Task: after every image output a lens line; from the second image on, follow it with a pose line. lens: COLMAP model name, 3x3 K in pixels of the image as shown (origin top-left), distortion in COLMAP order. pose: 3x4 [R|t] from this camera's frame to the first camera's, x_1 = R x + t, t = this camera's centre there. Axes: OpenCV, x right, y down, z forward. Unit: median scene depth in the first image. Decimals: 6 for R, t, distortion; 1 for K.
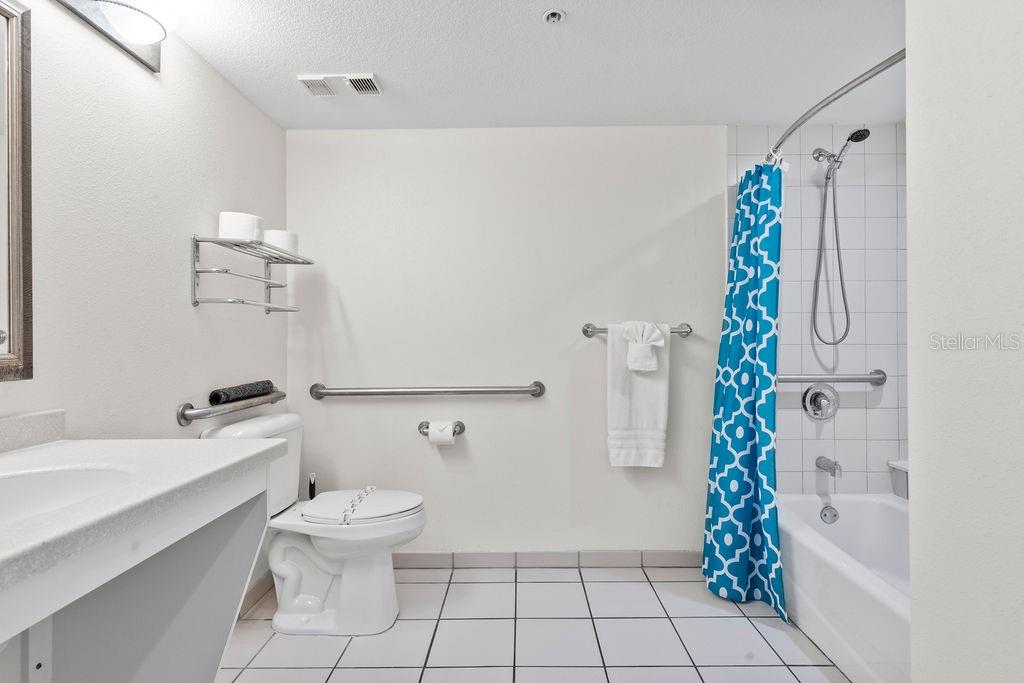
lens RADIAL K [[515.6, 0, 519.7], [0, 515.6, 337.7], [0, 0, 1]] dist [0.000896, 0.000915]
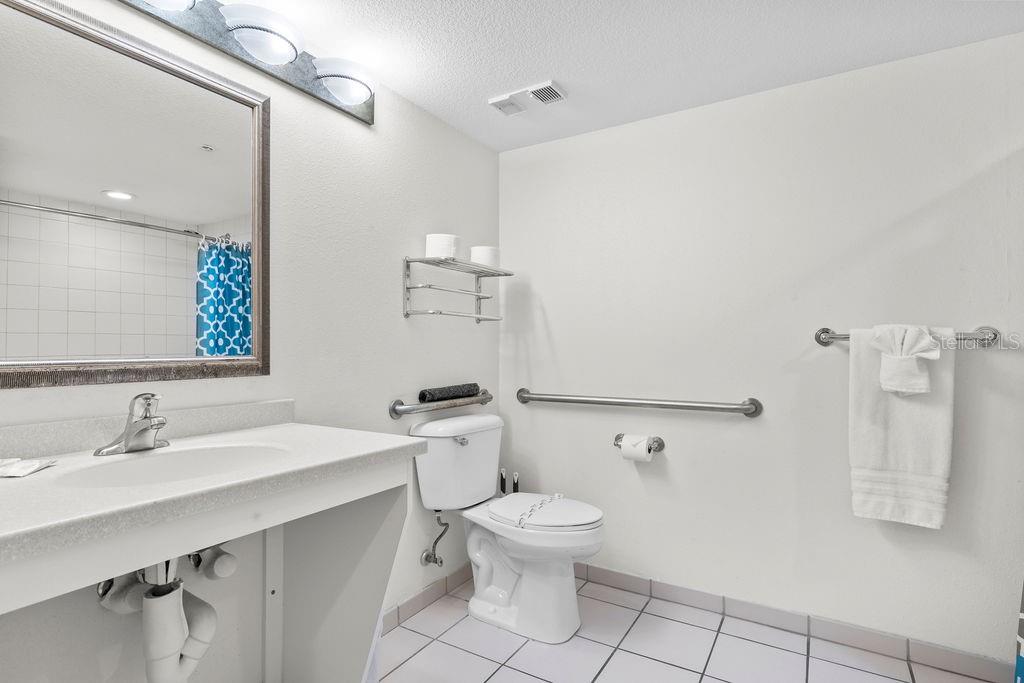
lens RADIAL K [[515.6, 0, 515.4], [0, 515.6, 343.4], [0, 0, 1]] dist [0.000896, 0.000915]
pose [[0.859892, 0.003327, -0.510465, 0.156316], [-0.004572, 0.999989, -0.001184, -0.001717], [0.510456, 0.003352, 0.859897, 0.102880]]
